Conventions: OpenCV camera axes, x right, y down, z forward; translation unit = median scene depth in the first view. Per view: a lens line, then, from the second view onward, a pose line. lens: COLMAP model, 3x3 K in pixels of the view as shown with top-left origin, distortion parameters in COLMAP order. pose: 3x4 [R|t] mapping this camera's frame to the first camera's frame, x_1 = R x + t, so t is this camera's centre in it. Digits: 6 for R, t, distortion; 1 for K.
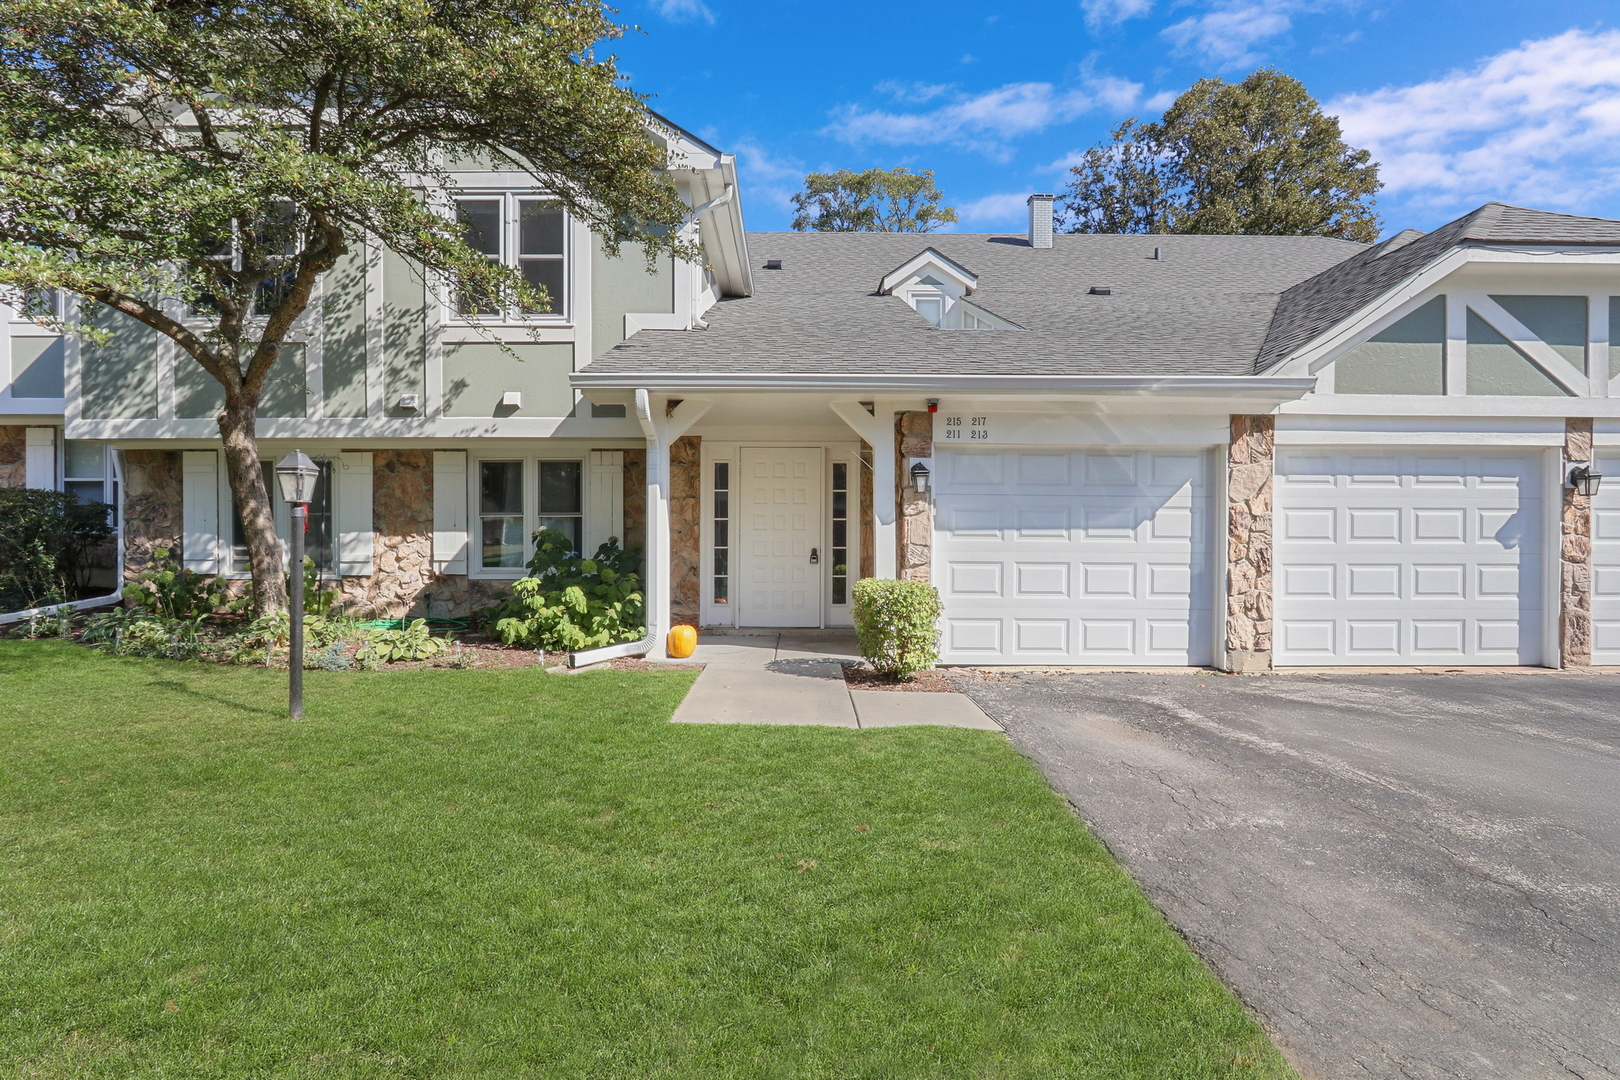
lens RADIAL K [[910.5, 0, 810.1], [0, 910.5, 530.5], [0, 0, 1]] dist [-0.030753, 0.000016]
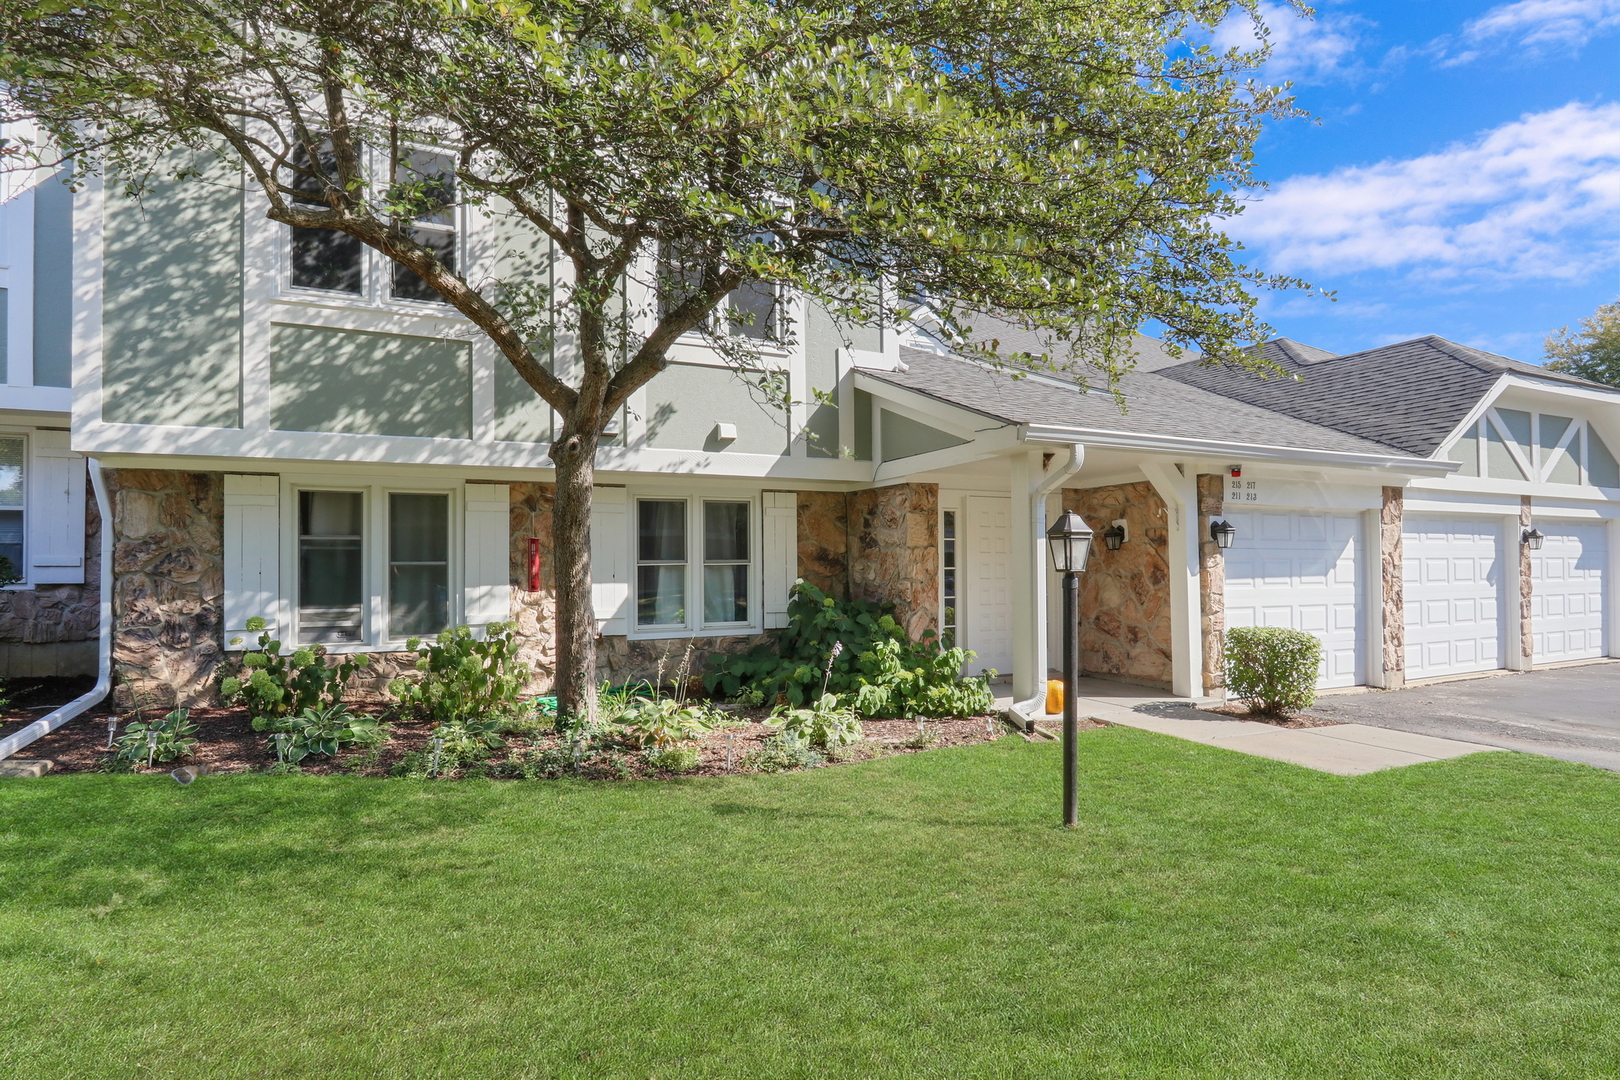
lens RADIAL K [[897.3, 0, 810.0], [0, 897.3, 540.0], [0, 0, 1]] dist [-0.027159, 0.001316]
pose [[0.891152, 0.005232, 0.453674, -0.649630], [0.002624, 0.999857, -0.016686, -0.026053], [-0.453697, 0.016060, 0.891011, 0.197714]]
